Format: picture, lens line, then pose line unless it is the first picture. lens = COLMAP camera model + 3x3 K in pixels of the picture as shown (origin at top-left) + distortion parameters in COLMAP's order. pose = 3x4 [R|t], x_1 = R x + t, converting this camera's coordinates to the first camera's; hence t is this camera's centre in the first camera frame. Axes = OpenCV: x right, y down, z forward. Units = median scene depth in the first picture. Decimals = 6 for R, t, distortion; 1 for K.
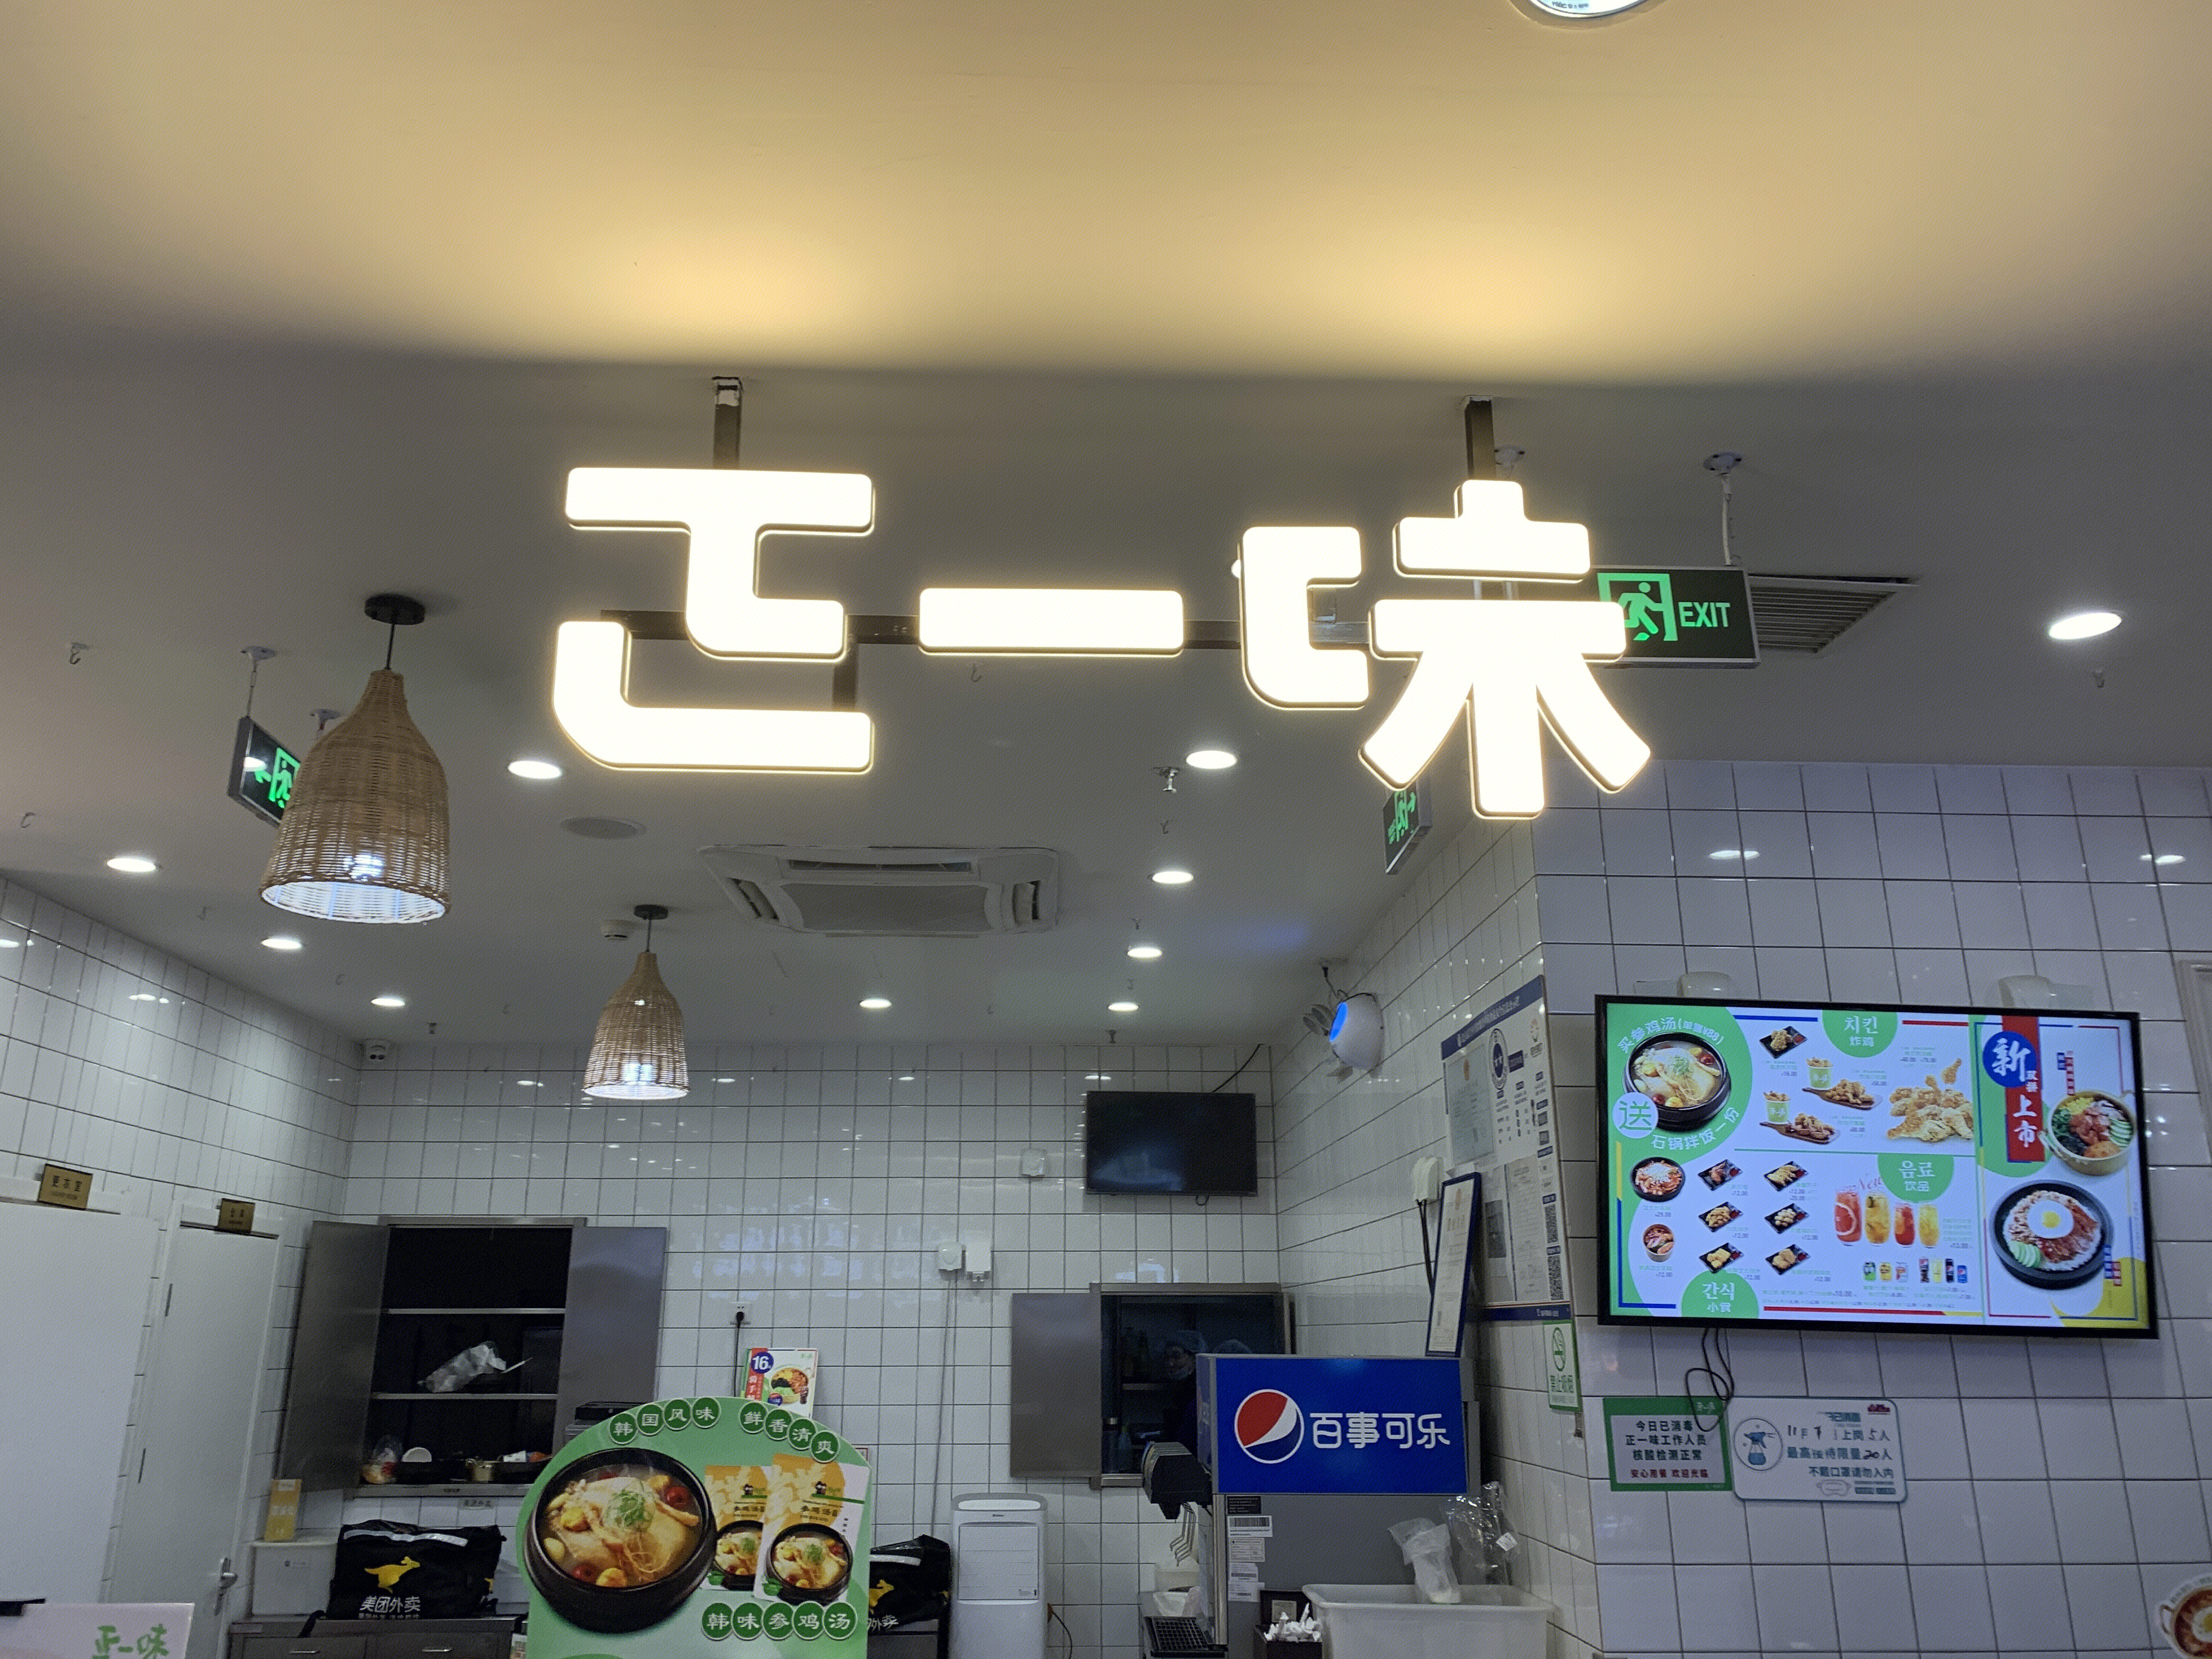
lens RADIAL K [[1678.8, 0, 1106.0], [0, 1678.8, 829.5], [0, 0, 1]] dist [0.030228, -0.006040]
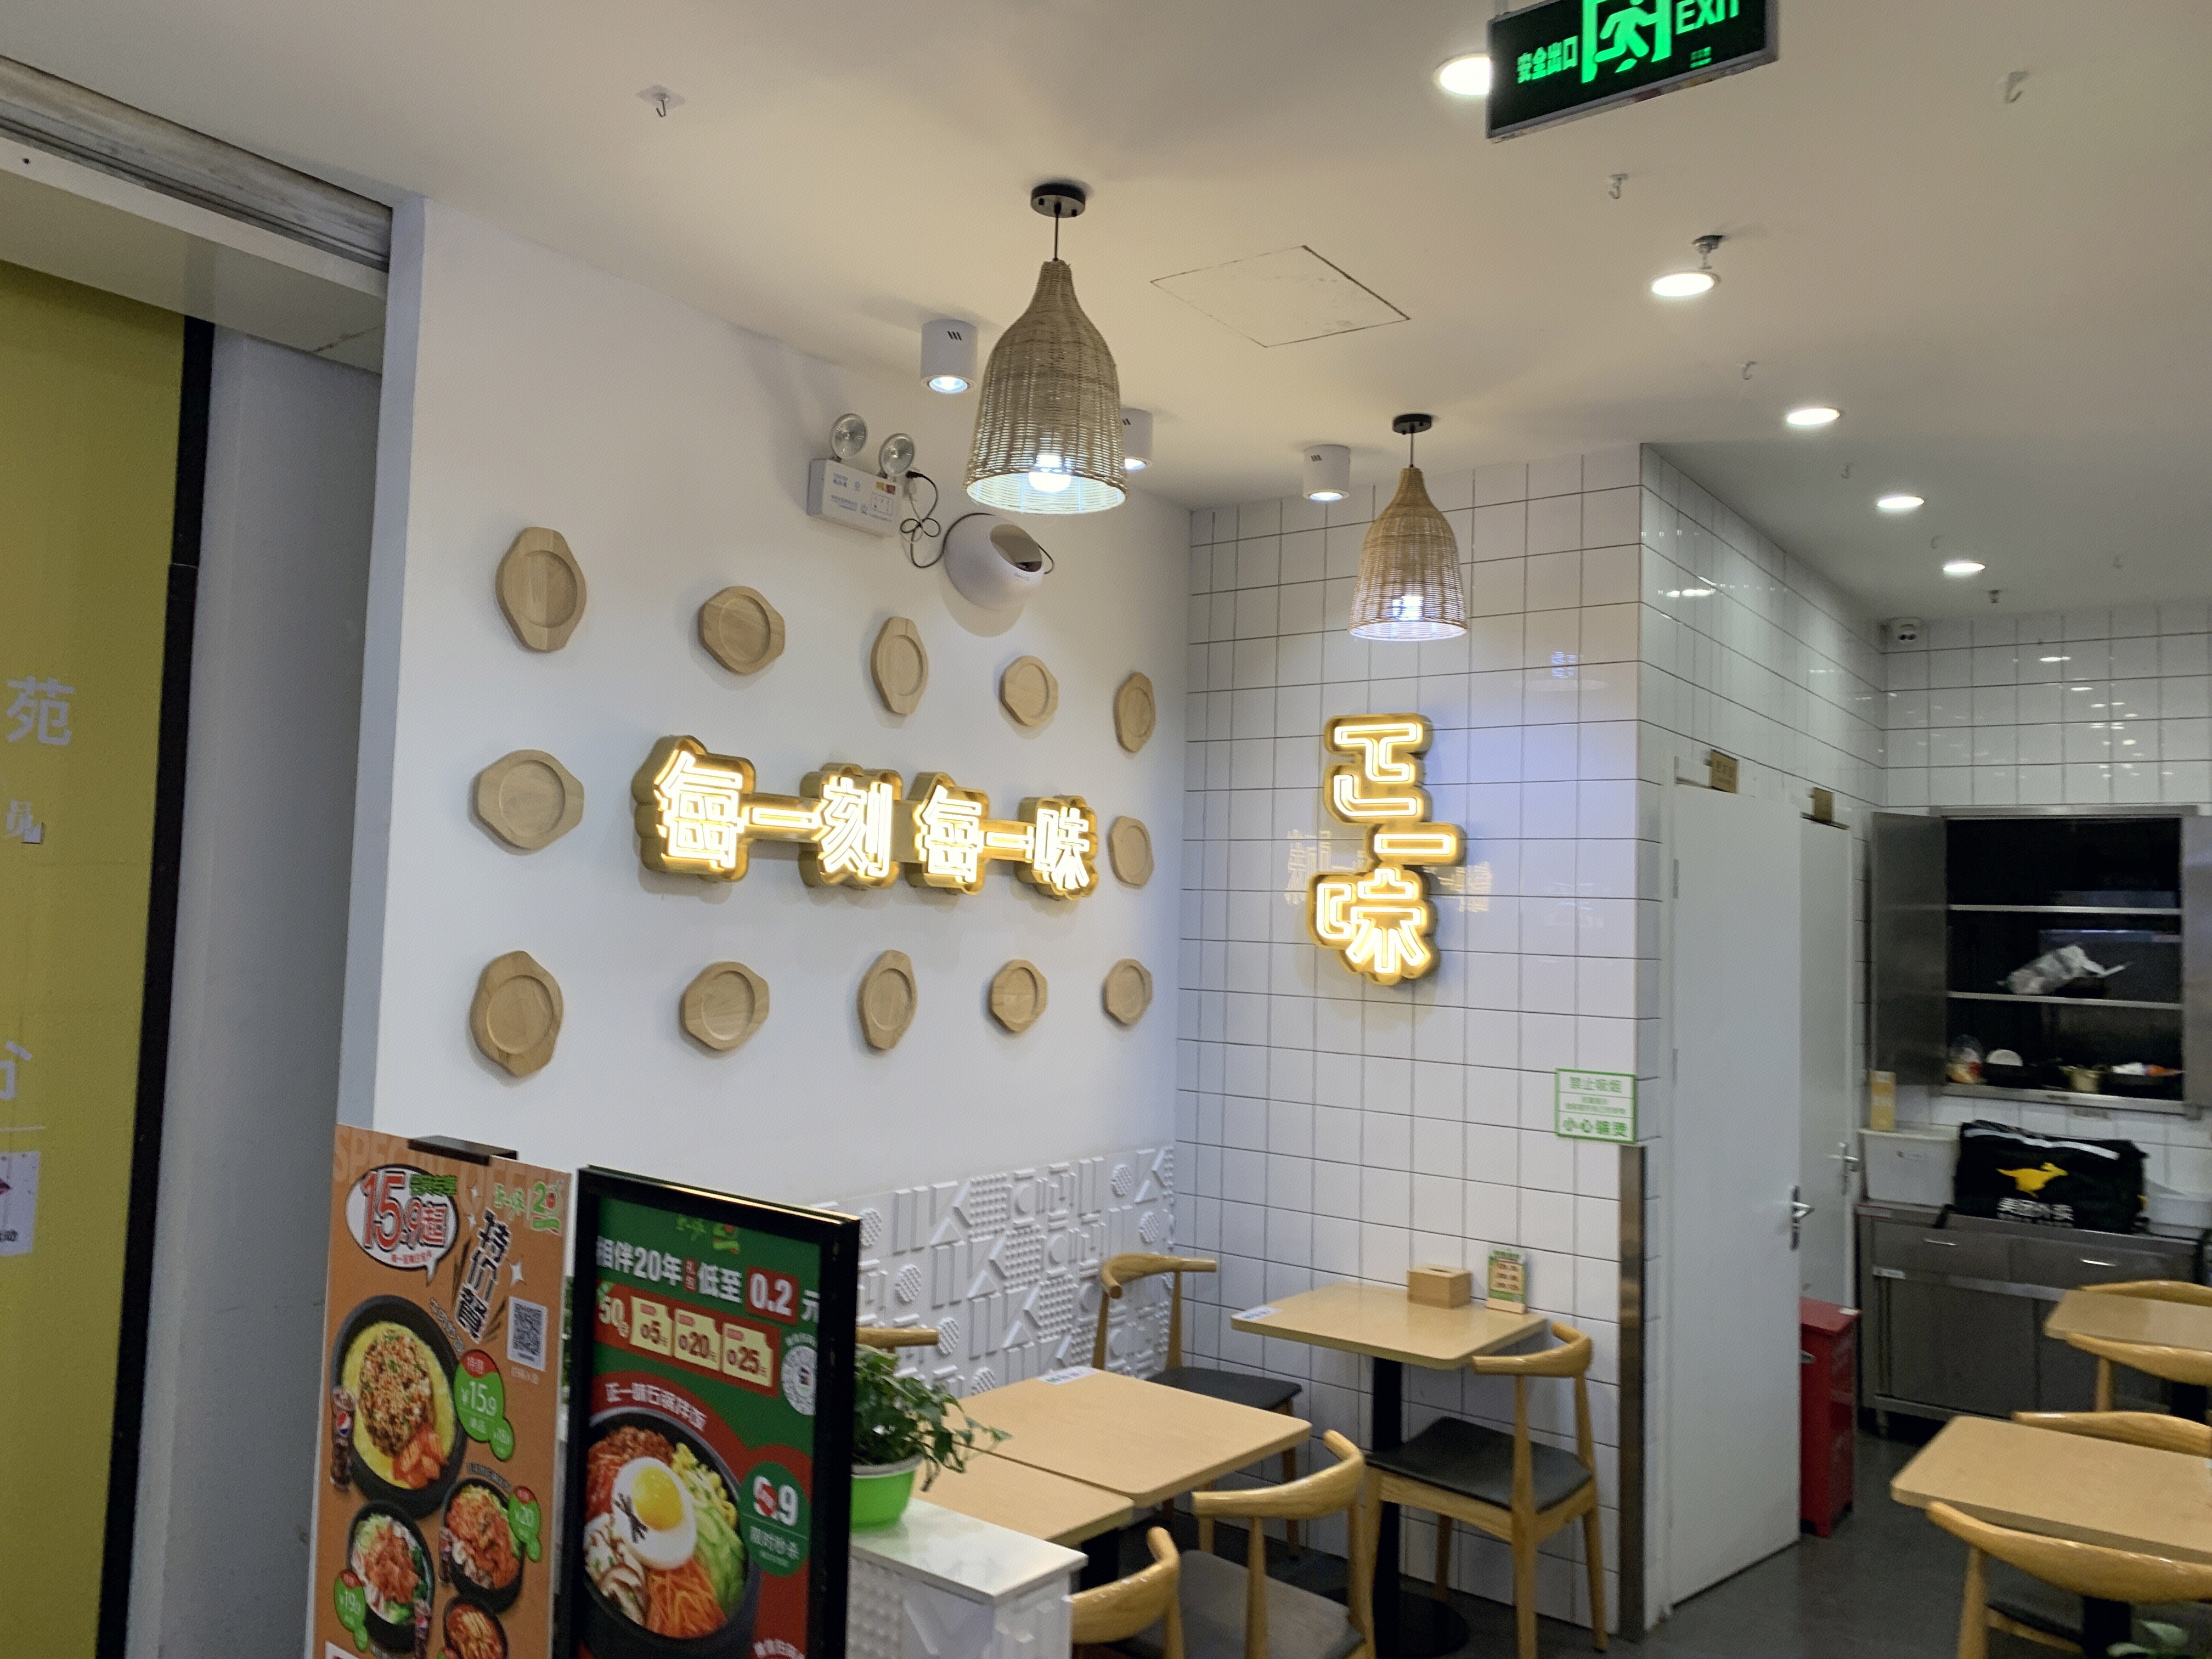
lens RADIAL K [[1691.5, 0, 1110.4], [0, 1691.5, 788.1], [0, 0, 1]] dist [0.009149, -0.025152]
pose [[0.772799, -0.026312, -0.634105, -0.204651], [0.152424, 0.977591, 0.145197, 0.017942], [0.616075, -0.208861, 0.759492, 0.029696]]
